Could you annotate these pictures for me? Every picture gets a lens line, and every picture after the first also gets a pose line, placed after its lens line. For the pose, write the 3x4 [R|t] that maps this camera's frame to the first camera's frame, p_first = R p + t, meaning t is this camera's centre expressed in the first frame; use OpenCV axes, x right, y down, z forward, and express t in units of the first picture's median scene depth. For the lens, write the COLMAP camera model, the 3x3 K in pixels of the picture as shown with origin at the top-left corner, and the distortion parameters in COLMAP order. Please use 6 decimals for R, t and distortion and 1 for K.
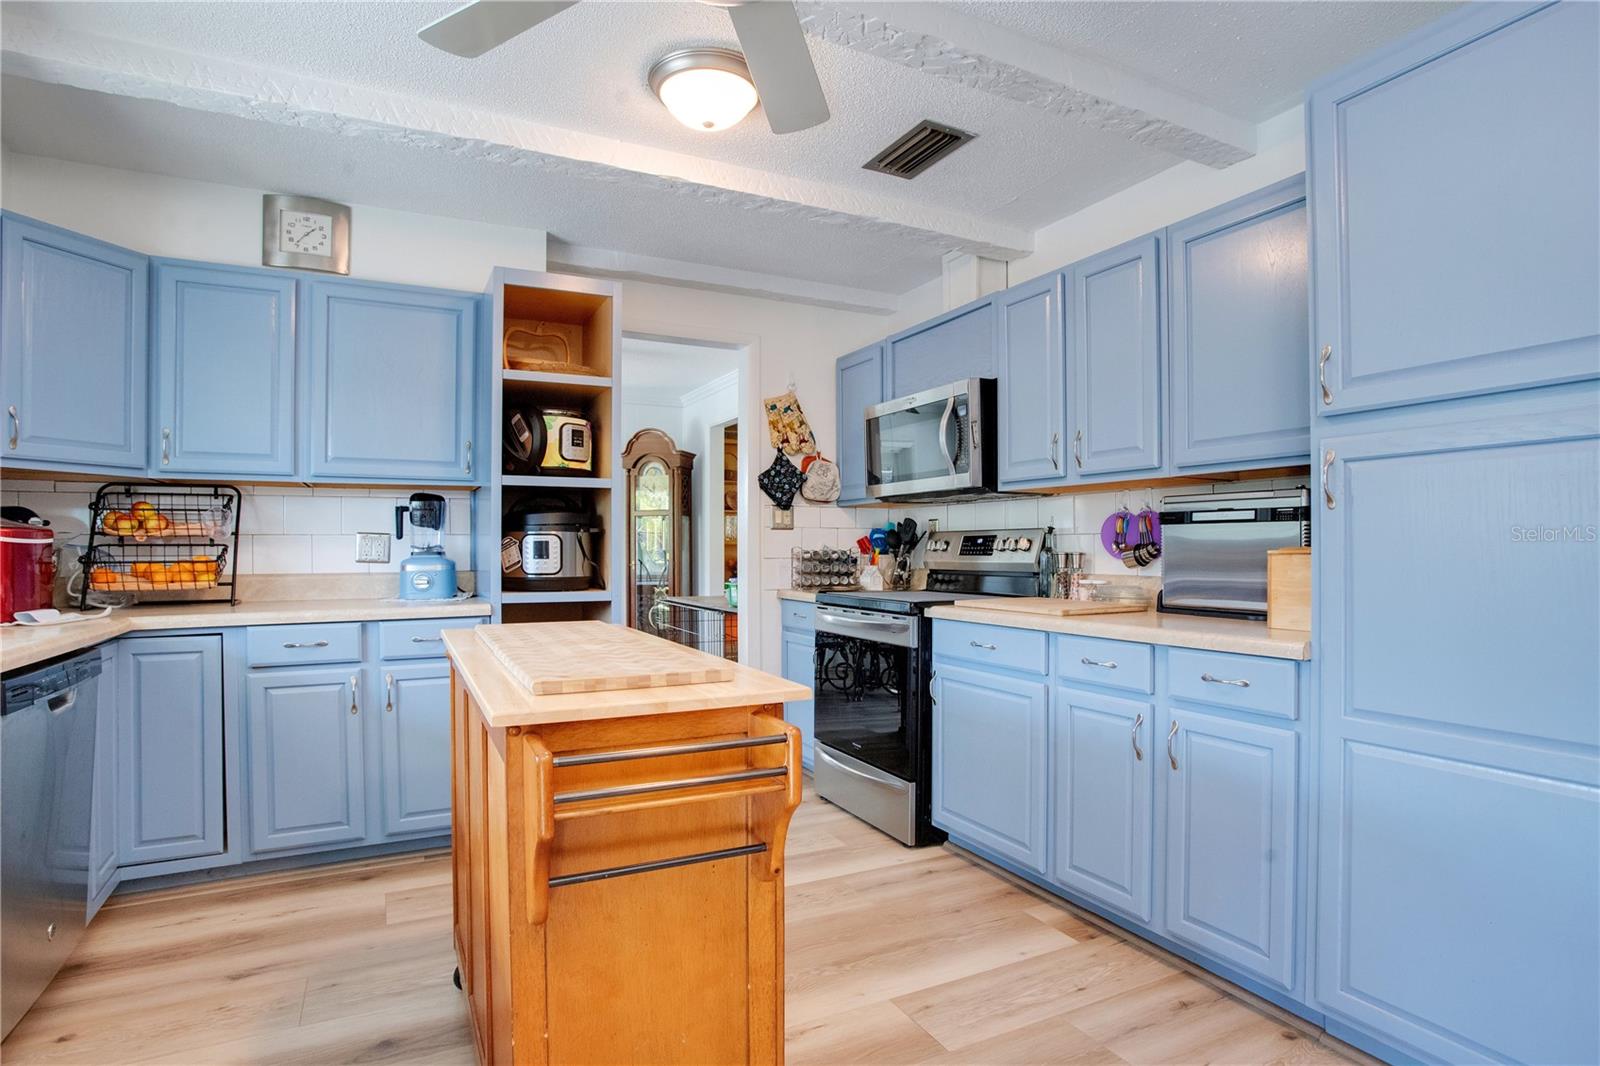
lens RADIAL K [[892.9, 0, 805.6], [0, 892.9, 544.0], [0, 0, 1]] dist [-0.025857, -0.000601]
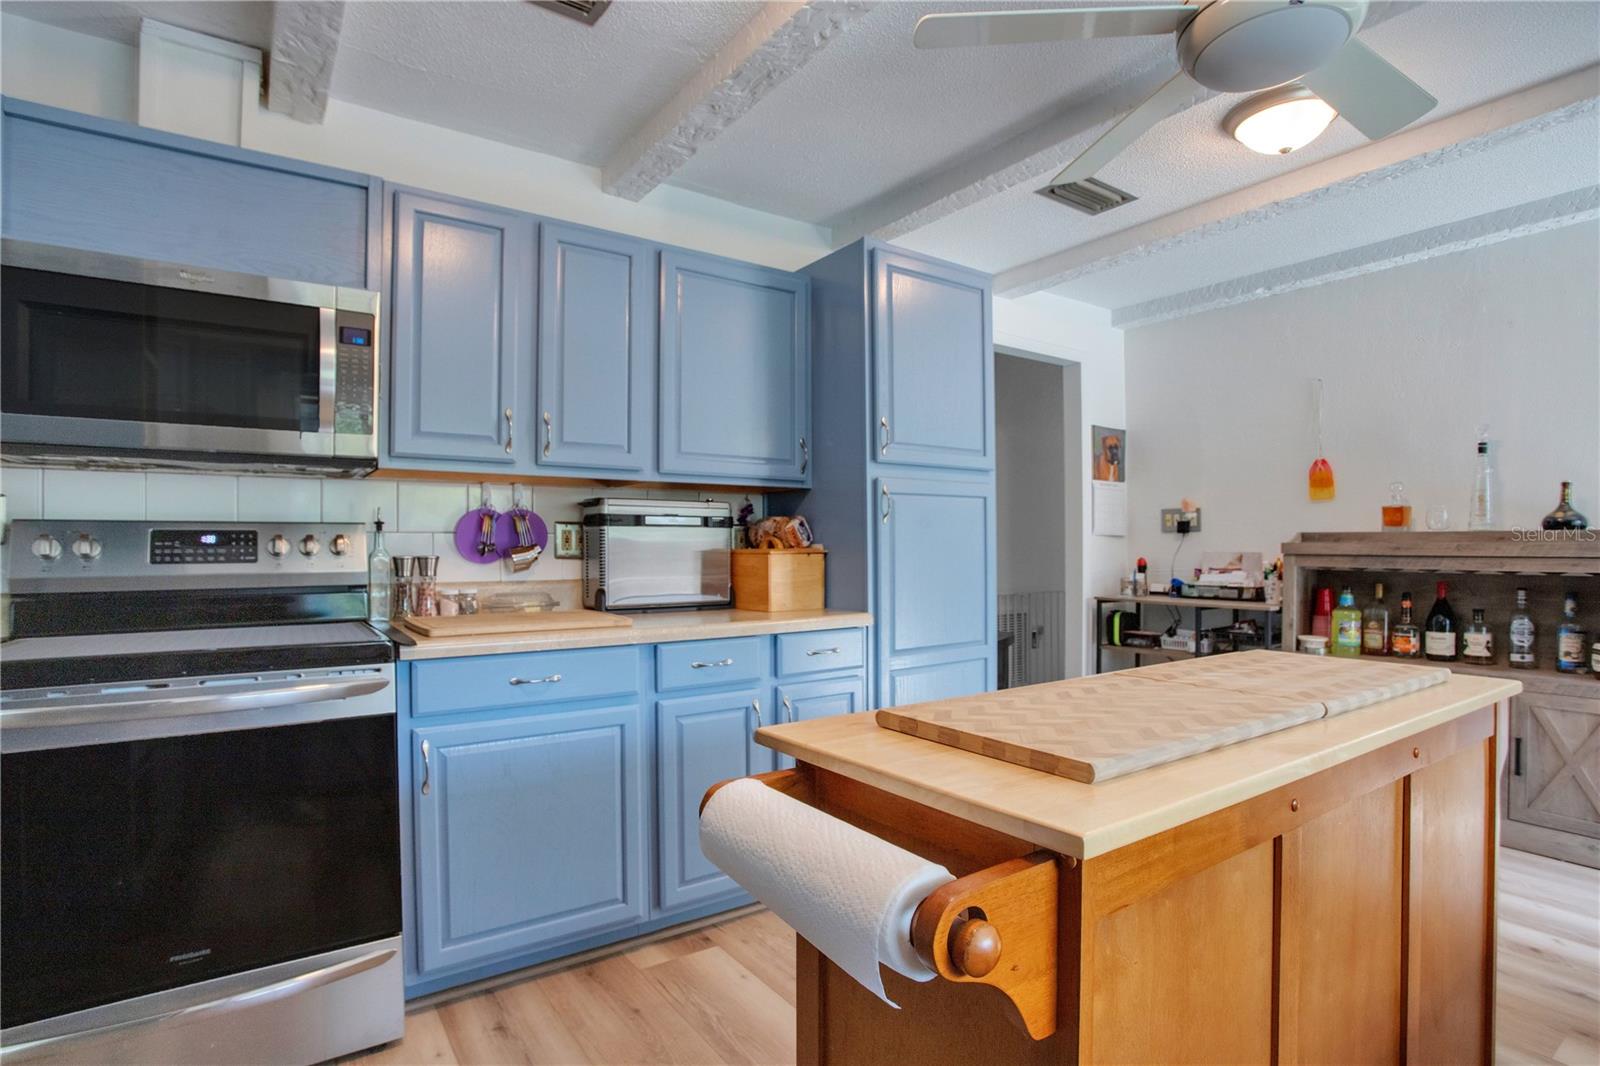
lens RADIAL K [[831.2, 0, 810.8], [0, 831.2, 540.1], [0, 0, 1]] dist [-0.013656, 0.001258]
pose [[-0.160902, 0.011183, 0.986907, -0.545230], [-0.001196, 0.999933, -0.011525, 0.004138], [-0.986970, -0.003035, -0.160877, 0.906715]]
